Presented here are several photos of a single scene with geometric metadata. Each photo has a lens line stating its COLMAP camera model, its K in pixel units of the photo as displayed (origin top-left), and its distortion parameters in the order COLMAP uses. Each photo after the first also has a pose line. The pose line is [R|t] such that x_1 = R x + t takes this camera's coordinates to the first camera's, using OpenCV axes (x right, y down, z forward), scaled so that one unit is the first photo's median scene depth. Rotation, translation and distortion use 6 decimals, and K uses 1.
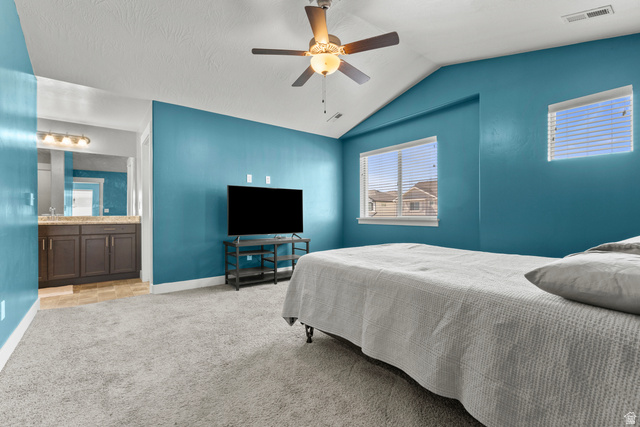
lens RADIAL K [[287.0, 0, 315.8], [0, 287.0, 215.1], [0, 0, 1]] dist [0.001846, 0.000034]
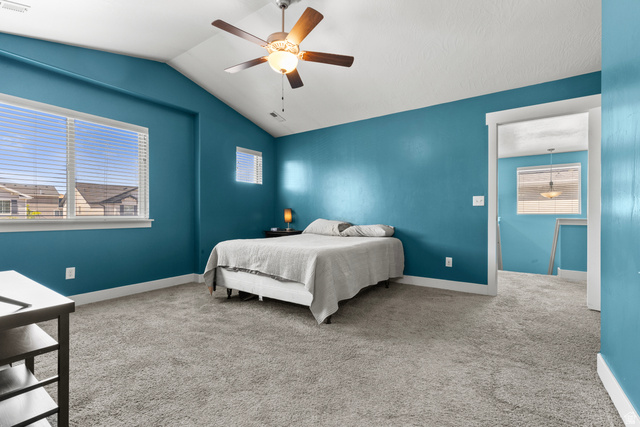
lens RADIAL K [[287.0, 0, 315.8], [0, 287.0, 215.1], [0, 0, 1]] dist [0.001846, 0.000034]
pose [[-0.308059, 0.002922, 0.951363, -0.734501], [0.003782, 0.999991, -0.001847, 0.003997], [-0.951360, 0.003030, -0.308067, 0.930157]]
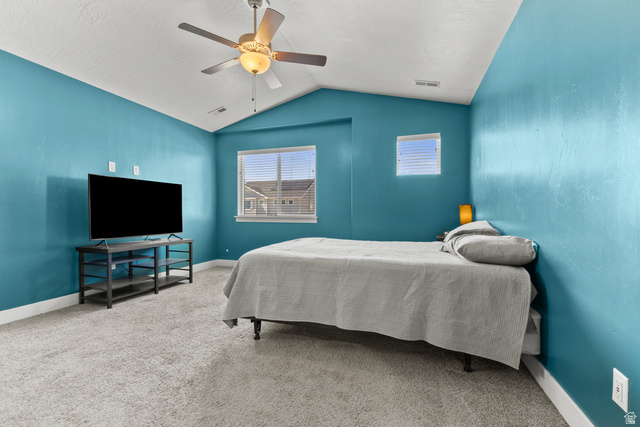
lens RADIAL K [[287.0, 0, 315.8], [0, 287.0, 215.1], [0, 0, 1]] dist [0.001846, 0.000034]
pose [[0.832339, -0.000808, 0.554267, -0.271488], [-0.002137, 0.999987, 0.004668, 0.001606], [-0.554263, -0.005070, 0.832326, 0.032344]]
